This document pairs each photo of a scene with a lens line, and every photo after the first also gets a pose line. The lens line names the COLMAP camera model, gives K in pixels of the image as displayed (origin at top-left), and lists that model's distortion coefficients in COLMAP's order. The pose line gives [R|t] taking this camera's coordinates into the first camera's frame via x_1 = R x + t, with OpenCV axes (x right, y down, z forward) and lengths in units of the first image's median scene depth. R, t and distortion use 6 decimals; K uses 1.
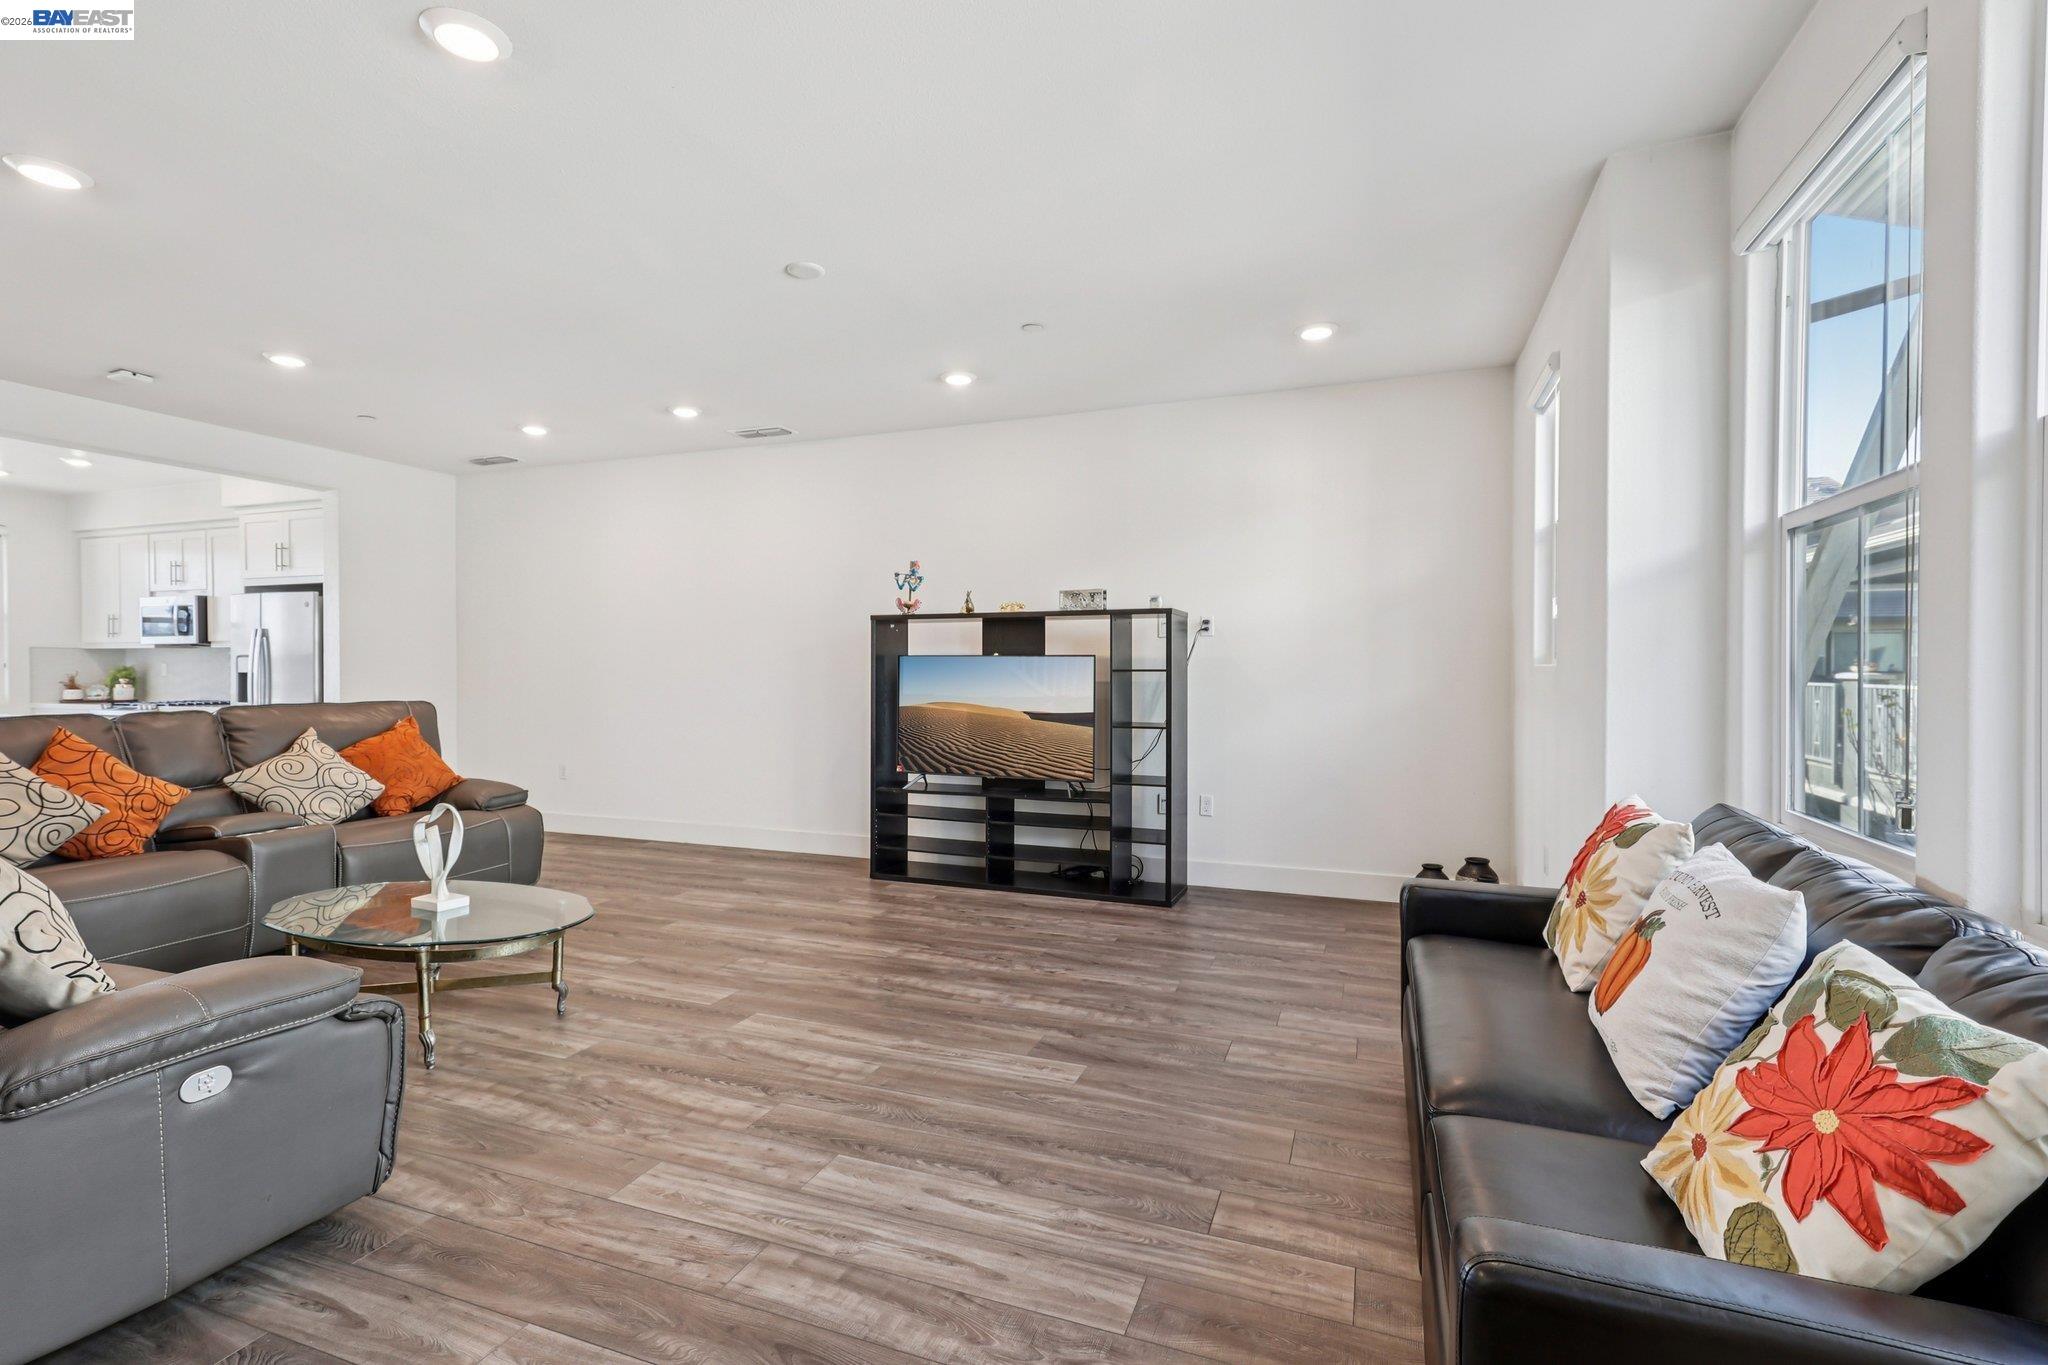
lens RADIAL K [[929.4, 0, 1031.7], [0, 929.4, 675.4], [0, 0, 1]] dist [0.005121, 0.000561]
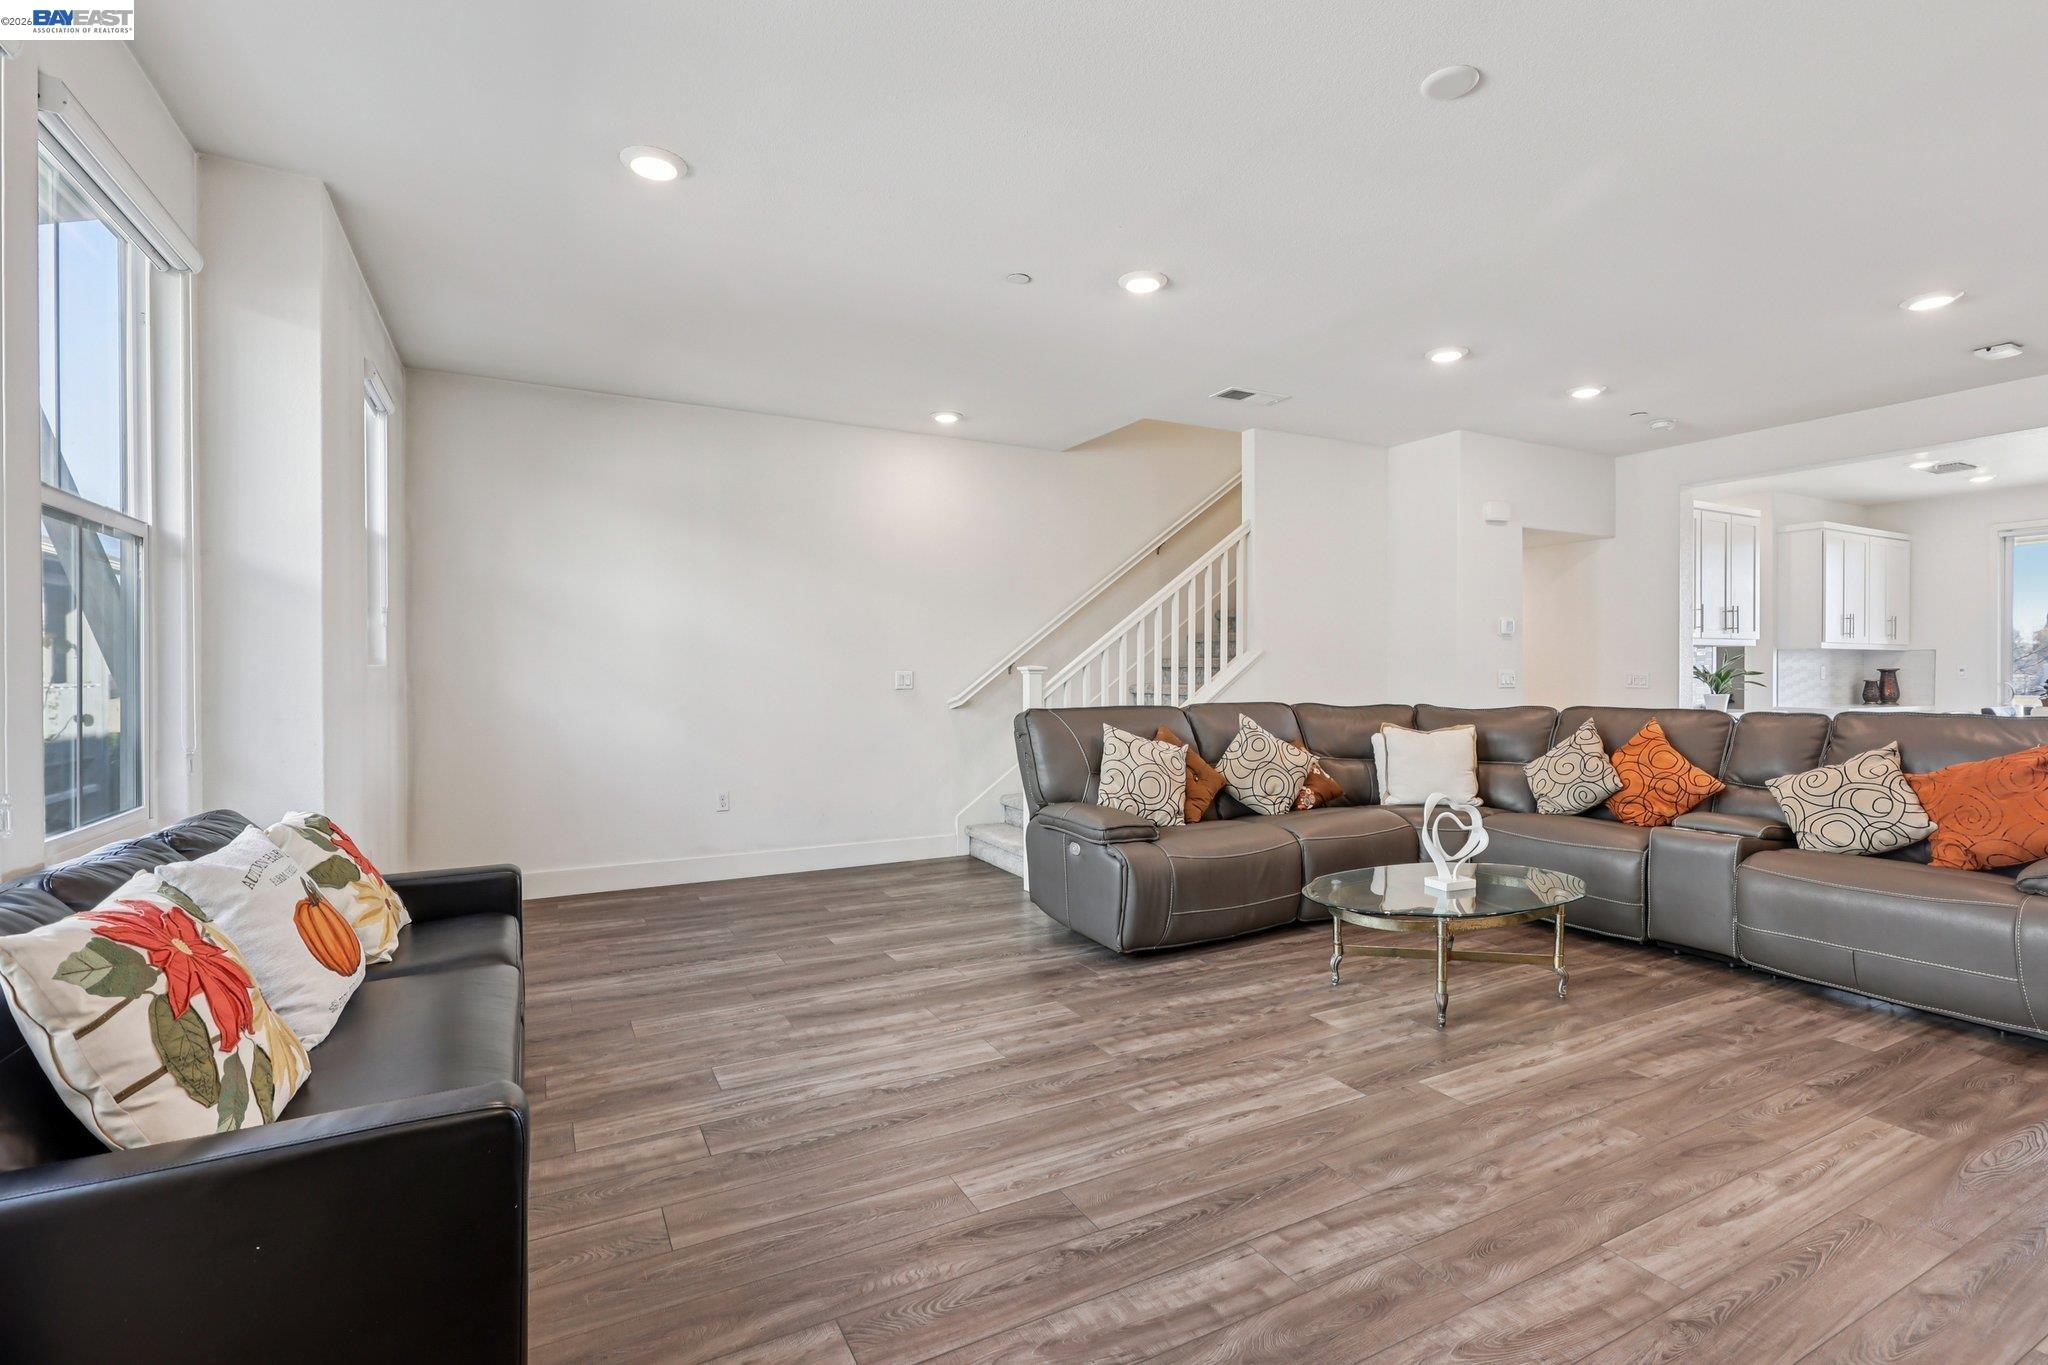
lens RADIAL K [[929.4, 0, 1031.7], [0, 929.4, 675.4], [0, 0, 1]] dist [0.005121, 0.000561]
pose [[-0.657864, 0.003666, -0.753128, 0.532990], [-0.002780, 0.999970, 0.007297, -0.010555], [0.753132, 0.006894, -0.657833, 1.372701]]
